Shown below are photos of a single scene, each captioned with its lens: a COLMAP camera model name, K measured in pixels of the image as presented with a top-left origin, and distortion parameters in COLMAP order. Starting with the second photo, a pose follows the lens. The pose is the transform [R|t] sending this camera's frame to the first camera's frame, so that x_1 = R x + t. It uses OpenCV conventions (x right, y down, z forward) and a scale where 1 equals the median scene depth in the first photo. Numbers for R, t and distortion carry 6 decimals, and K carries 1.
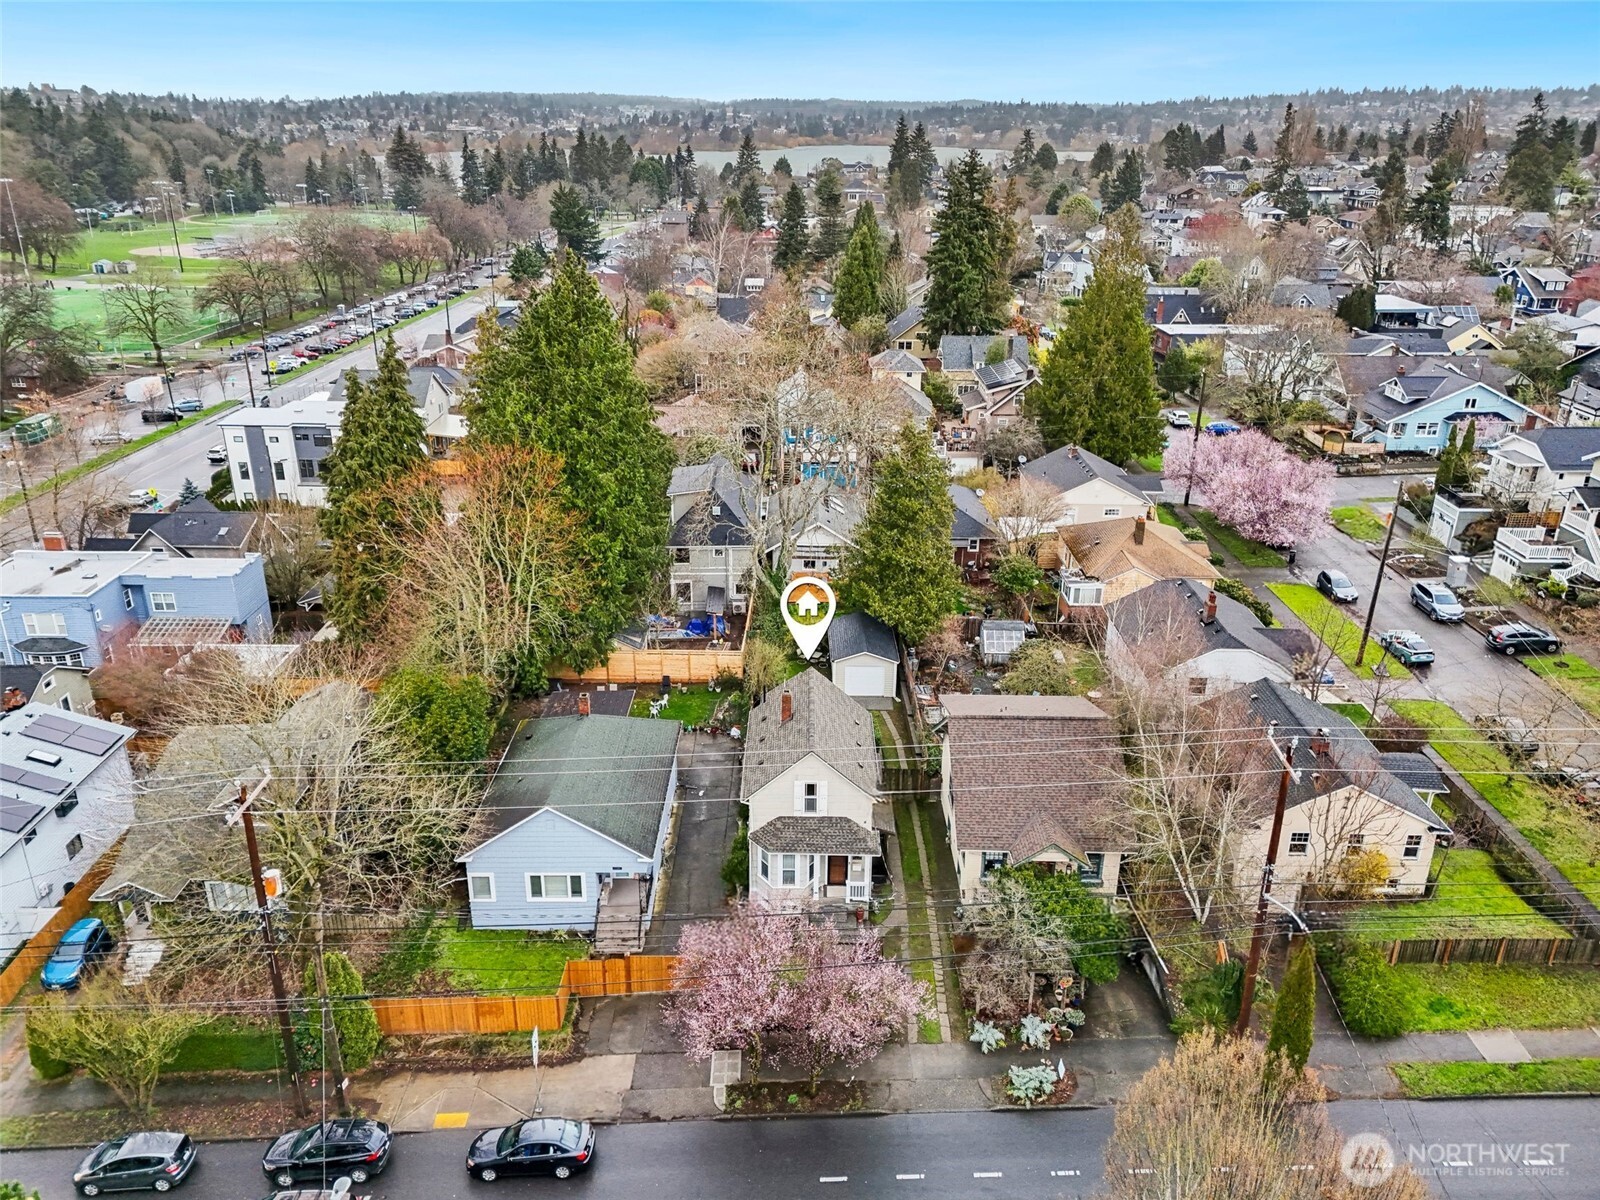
lens RADIAL K [[1171.3, 0, 800.0], [0, 1171.3, 600.0], [0, 0, 1]] dist [0.081714, -0.084688]
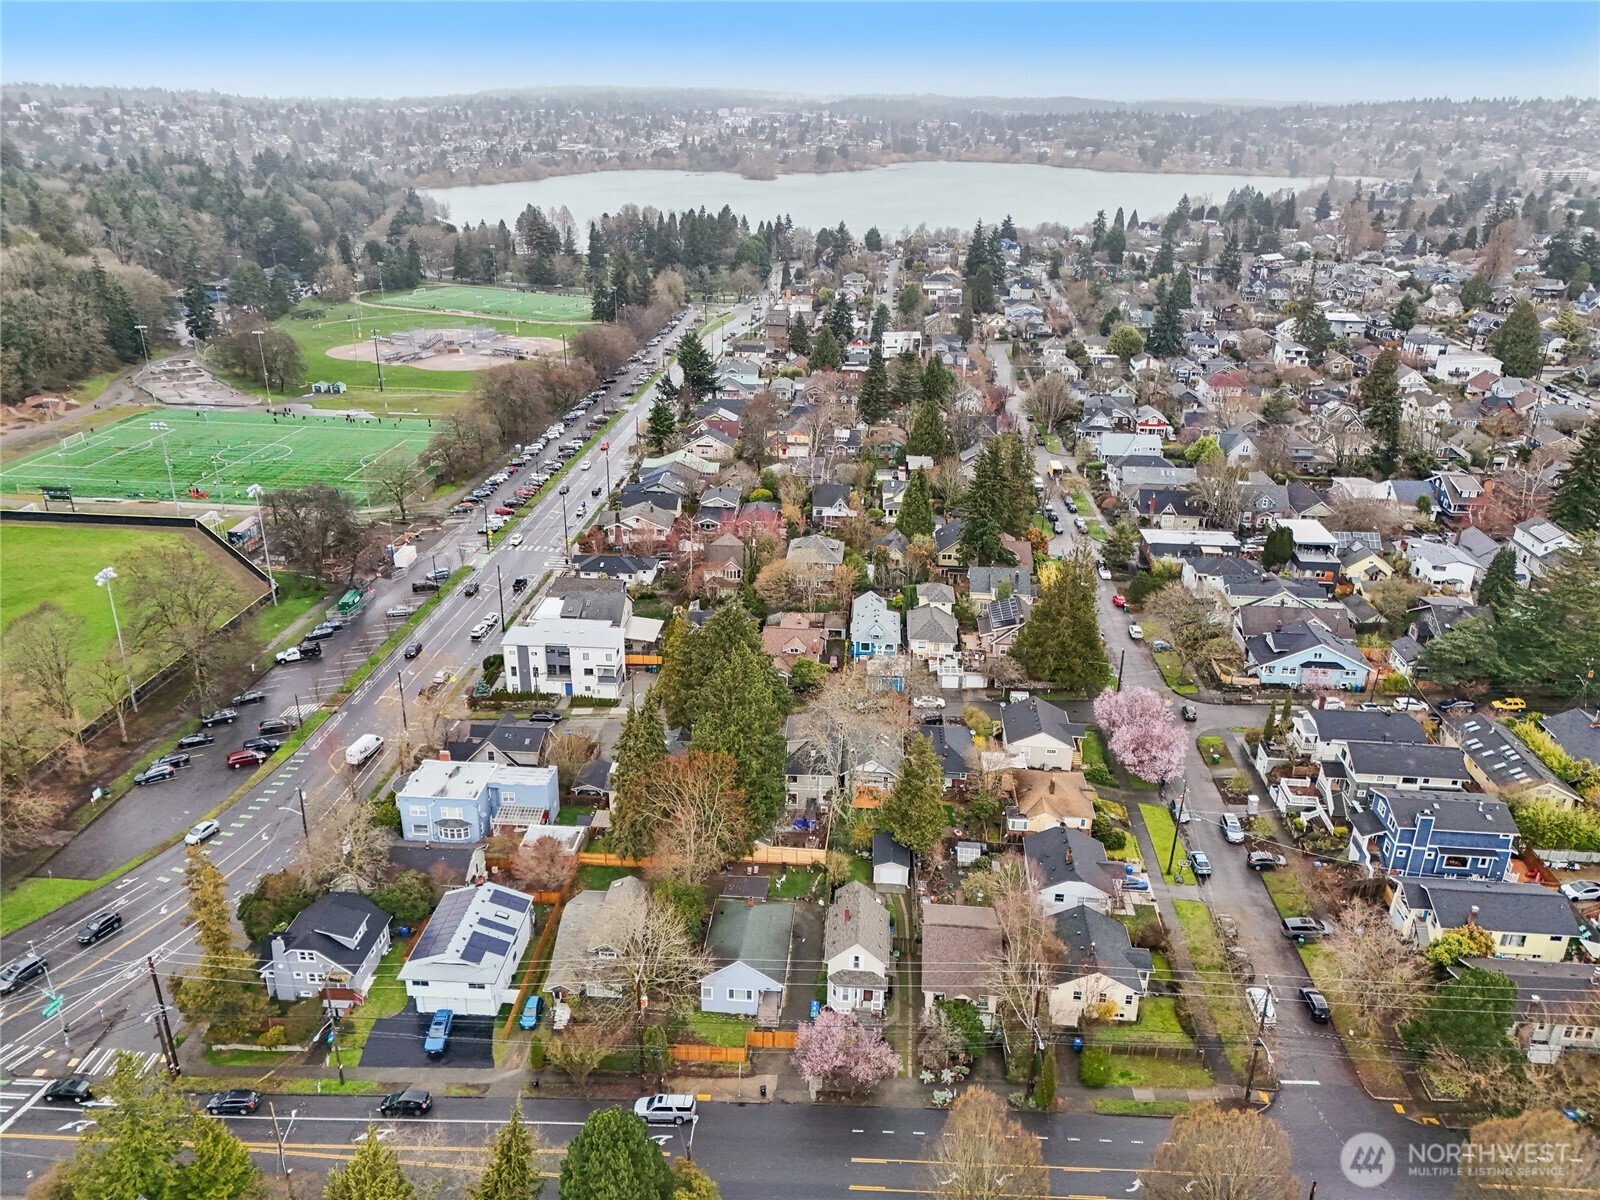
lens RADIAL K [[1171.3, 0, 800.0], [0, 1171.3, 600.0], [0, 0, 1]] dist [0.081714, -0.084688]
pose [[0.997188, 0.033339, -0.067119, 0.019895], [-0.032633, 0.999400, 0.011576, -0.362902], [0.067464, -0.009354, 0.997678, -0.824192]]
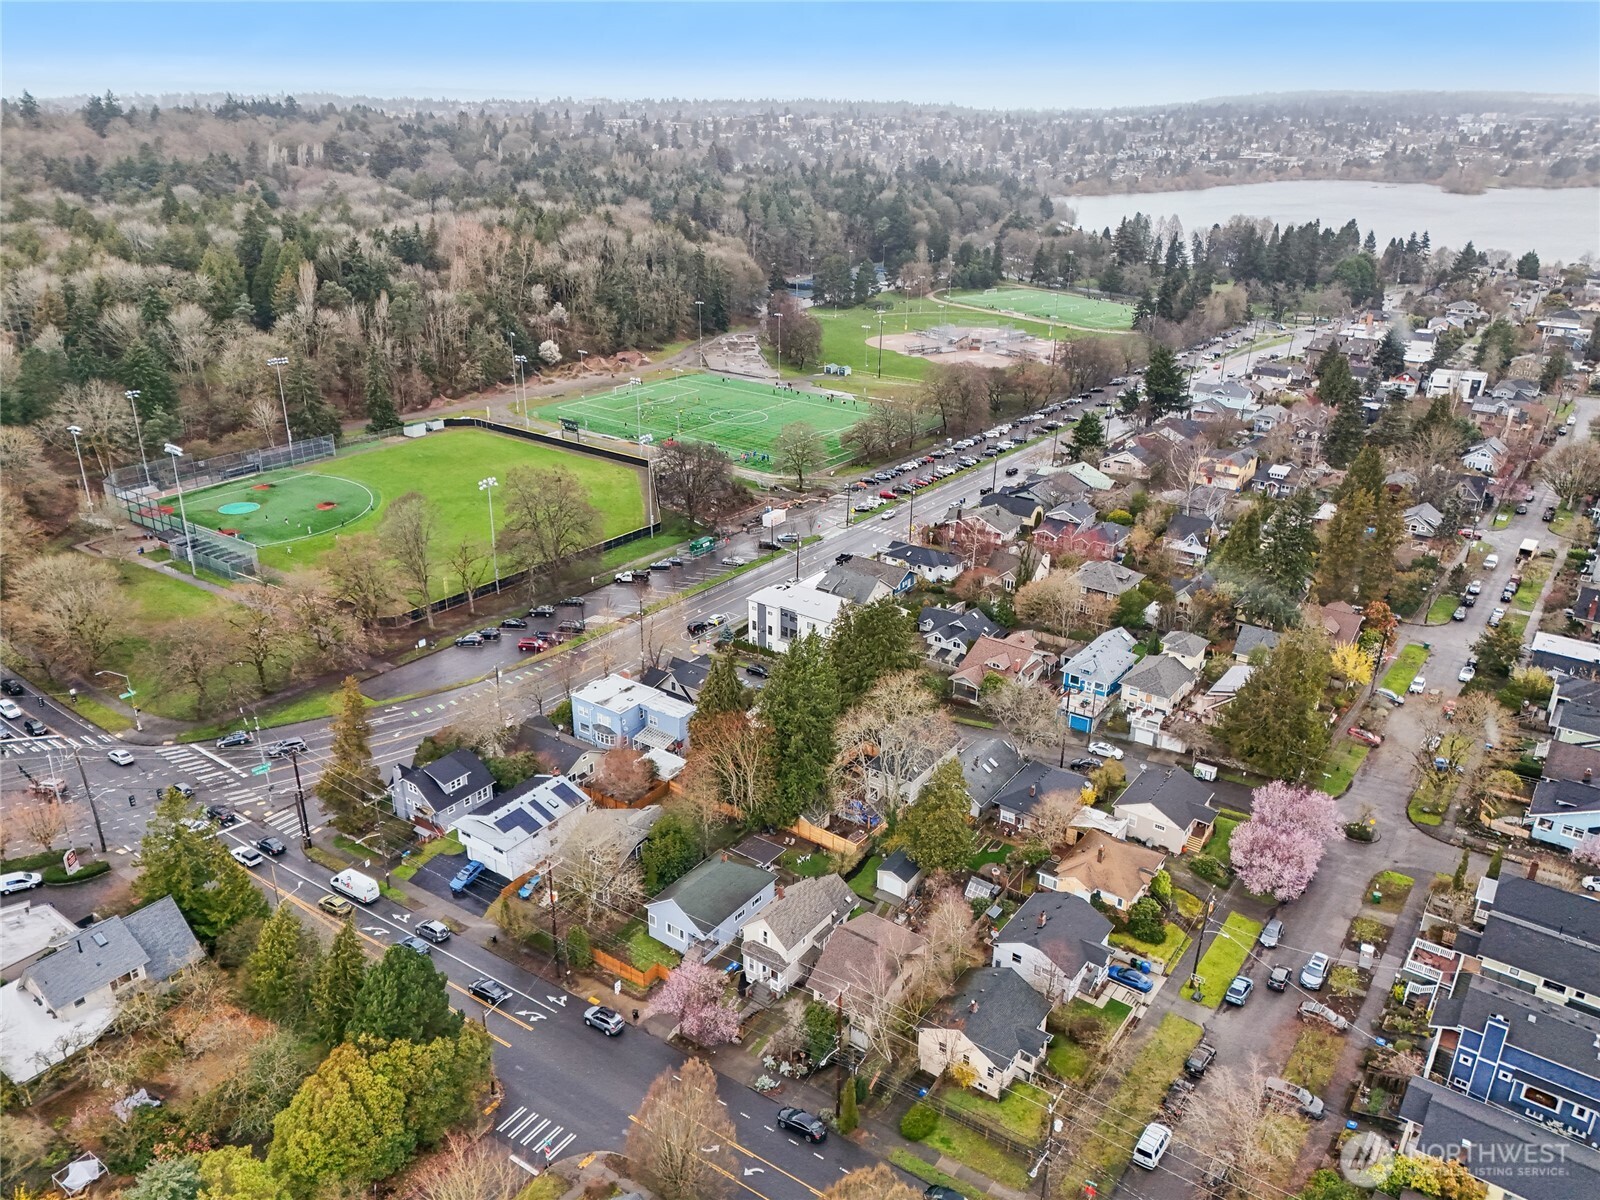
lens RADIAL K [[1162.9, 0, 801.1], [0, 1162.9, 622.7], [0, 0, 1]] dist [0.084886, -0.084746]
pose [[0.810521, 0.237264, -0.535500, 0.772368], [-0.224569, 0.970293, 0.090006, -0.437256], [0.540947, 0.047305, 0.839725, -0.607193]]
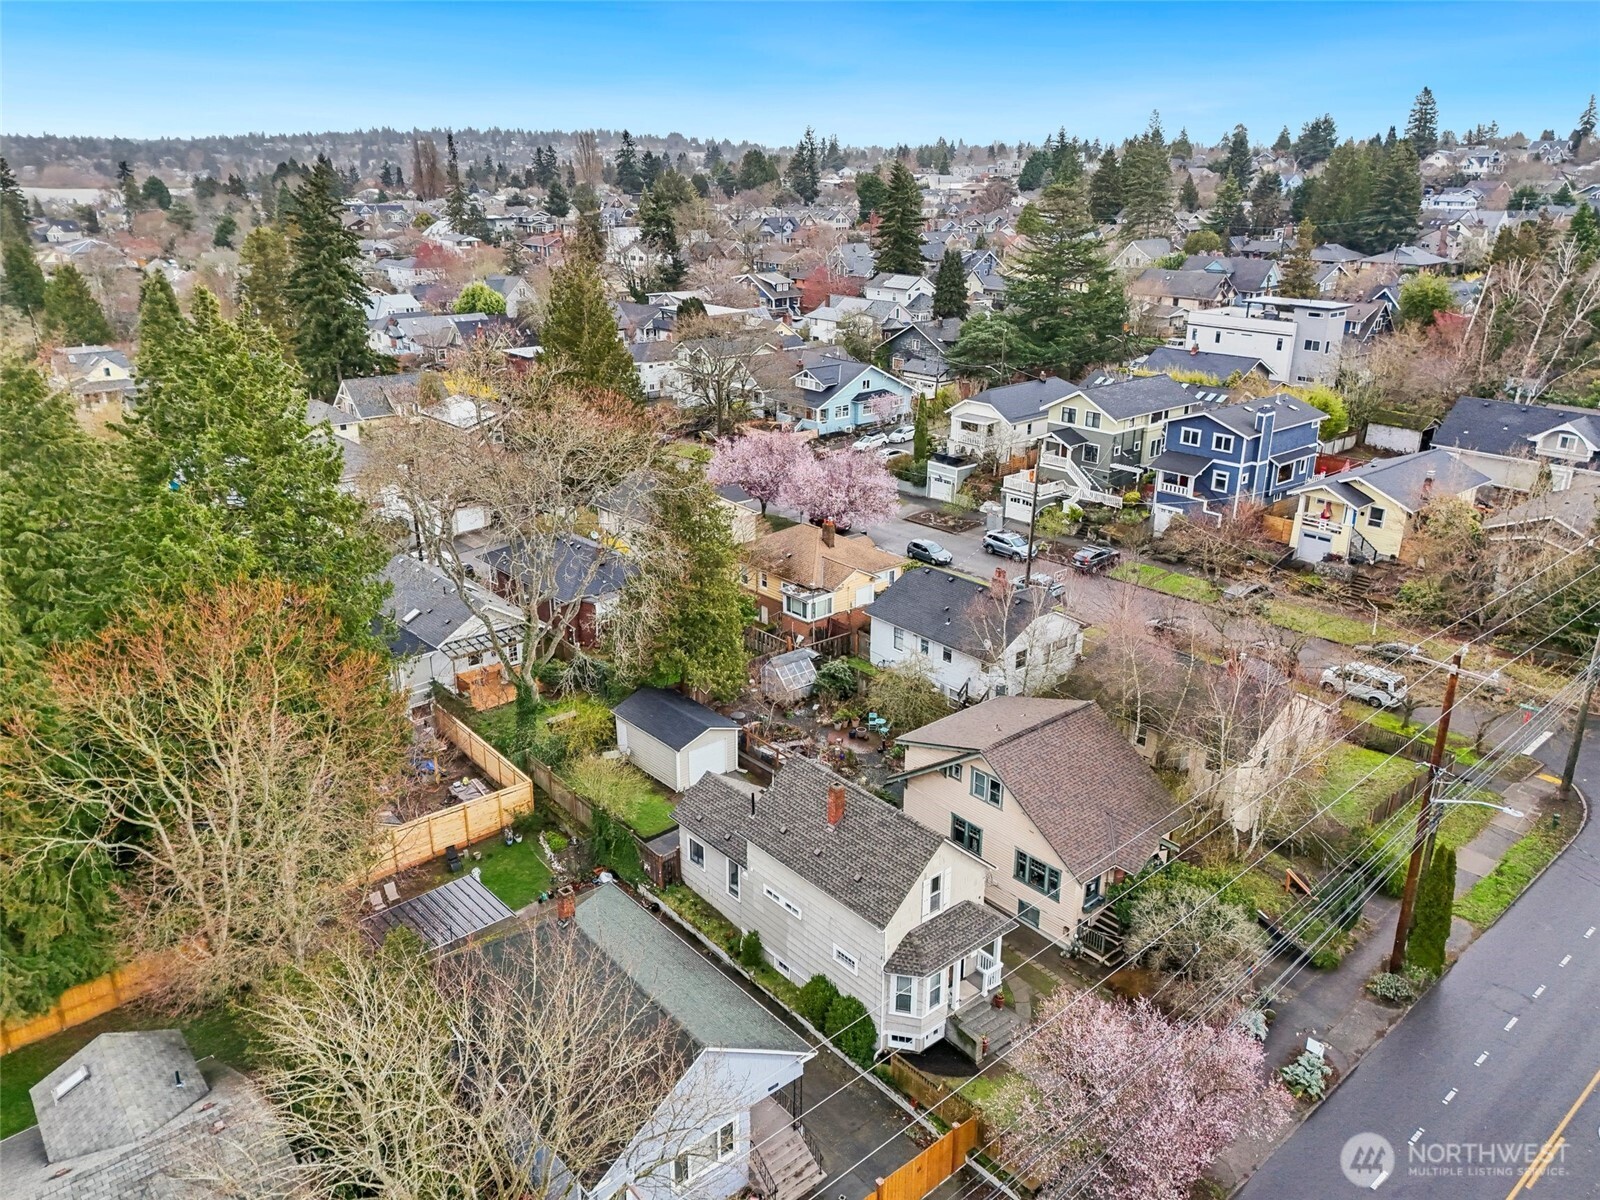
lens RADIAL K [[1162.9, 0, 801.1], [0, 1162.9, 622.7], [0, 0, 1]] dist [0.084886, -0.084746]
pose [[0.756508, -0.244716, 0.606473, -0.353826], [0.250385, 0.965073, 0.077086, -0.071178], [-0.604154, 0.093536, 0.791359, 0.263220]]
